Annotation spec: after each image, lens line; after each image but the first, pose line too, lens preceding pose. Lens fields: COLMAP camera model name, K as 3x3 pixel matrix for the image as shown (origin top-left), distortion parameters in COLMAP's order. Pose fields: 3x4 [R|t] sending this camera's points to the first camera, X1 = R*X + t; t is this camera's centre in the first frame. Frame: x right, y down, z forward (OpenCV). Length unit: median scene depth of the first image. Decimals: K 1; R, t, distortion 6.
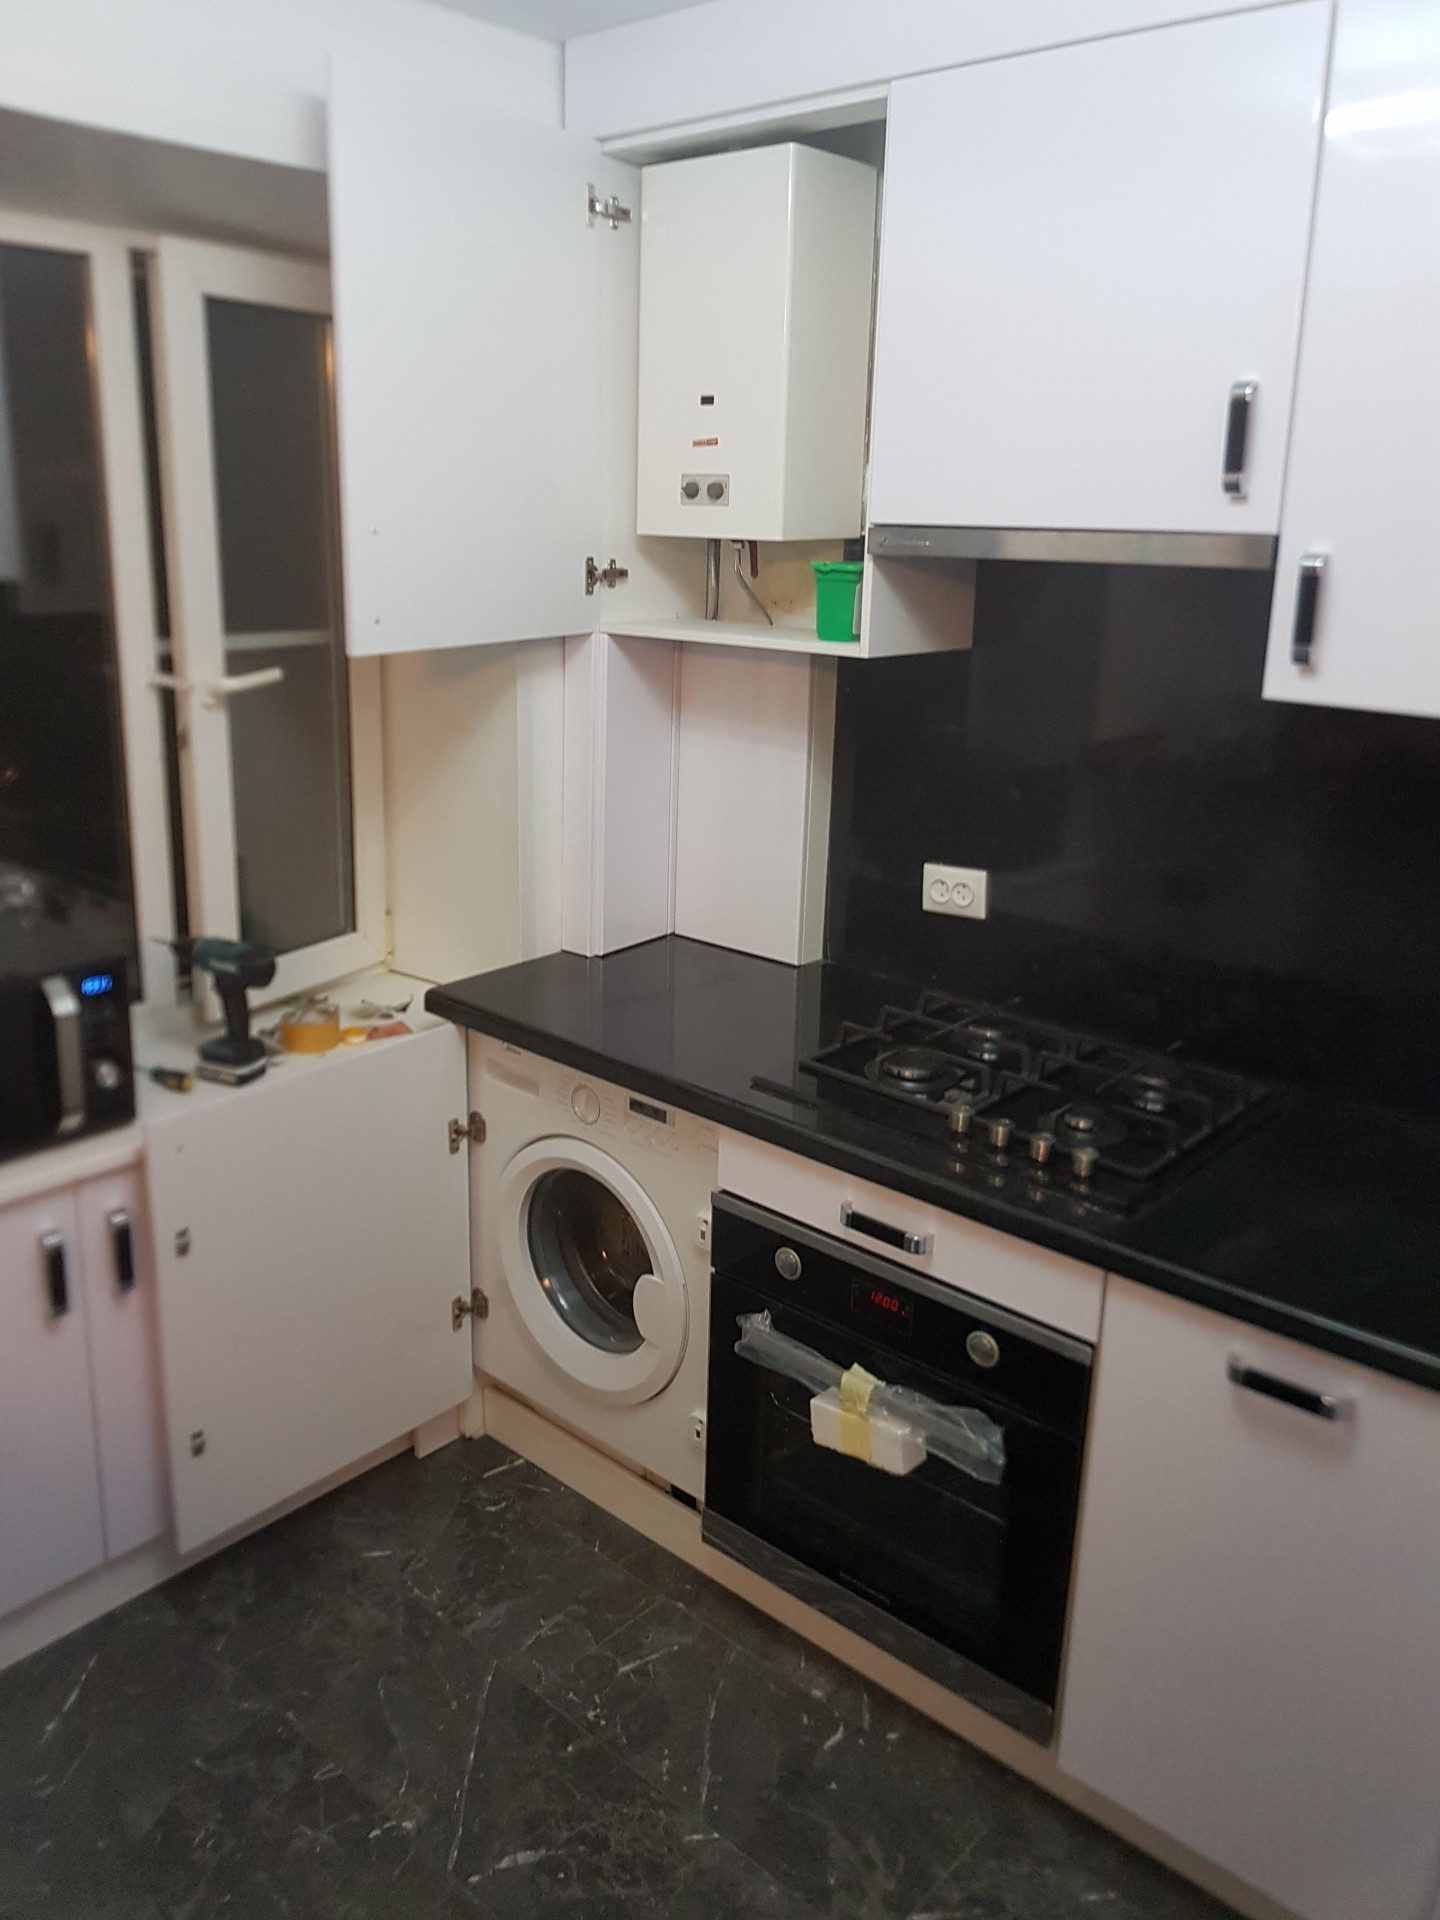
lens RADIAL K [[1472.8, 0, 637.2], [0, 1472.8, 835.1], [0, 0, 1]] dist [-0.032133, -0.004695]
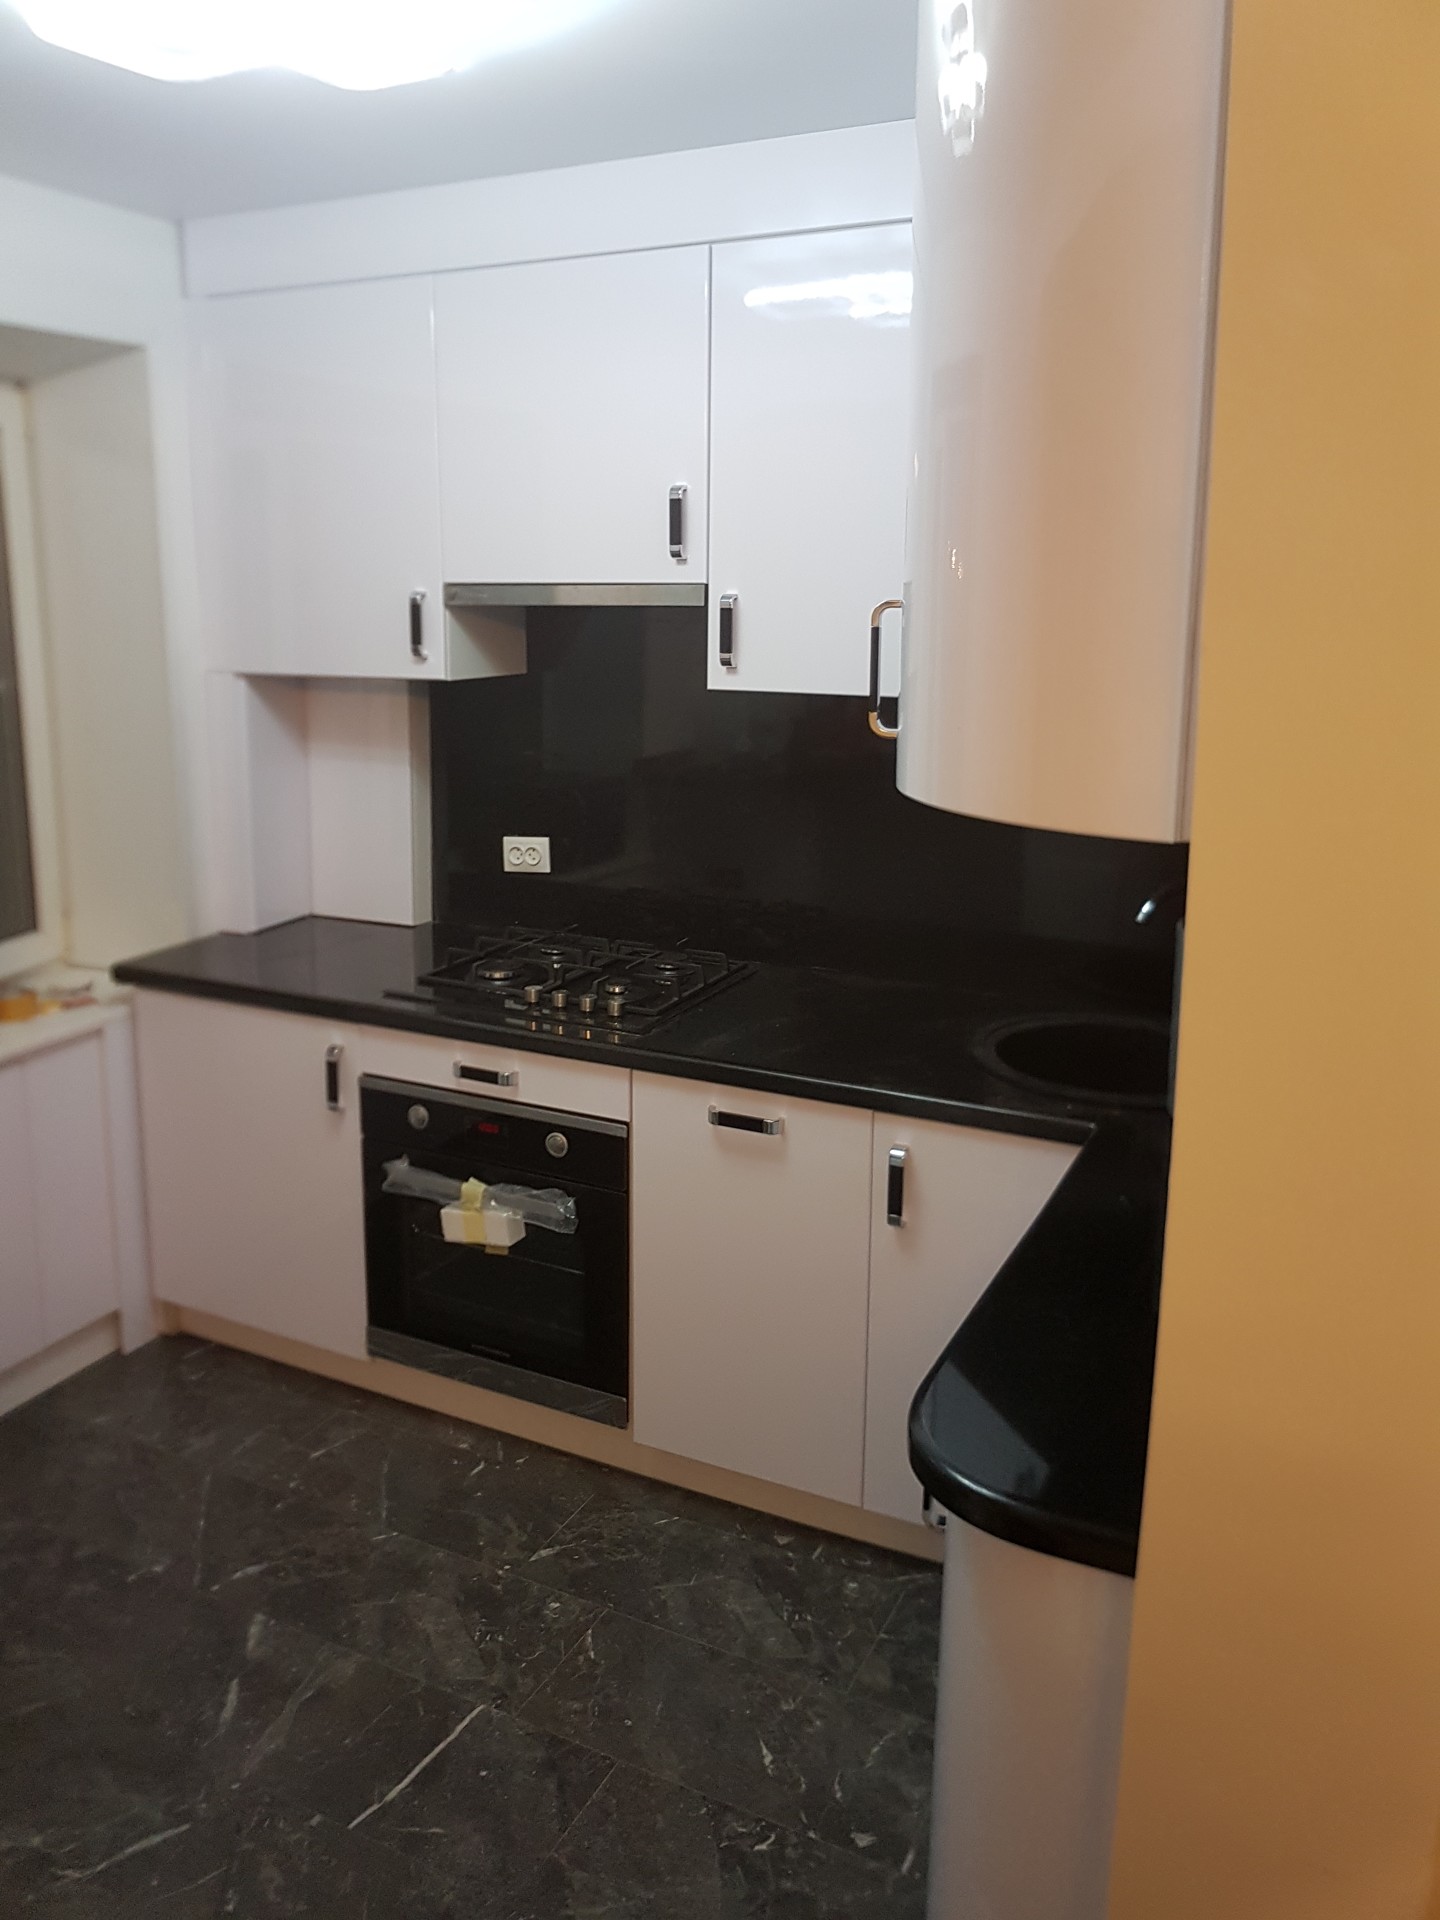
lens RADIAL K [[1502.7, 0, 652.3], [0, 1502.7, 798.6], [0, 0, 1]] dist [-0.013095, -0.007953]
pose [[0.961676, -0.056353, 0.268334, -0.046184], [0.075928, 0.995113, -0.063131, 0.100069], [-0.263465, 0.081085, 0.961255, -0.423560]]
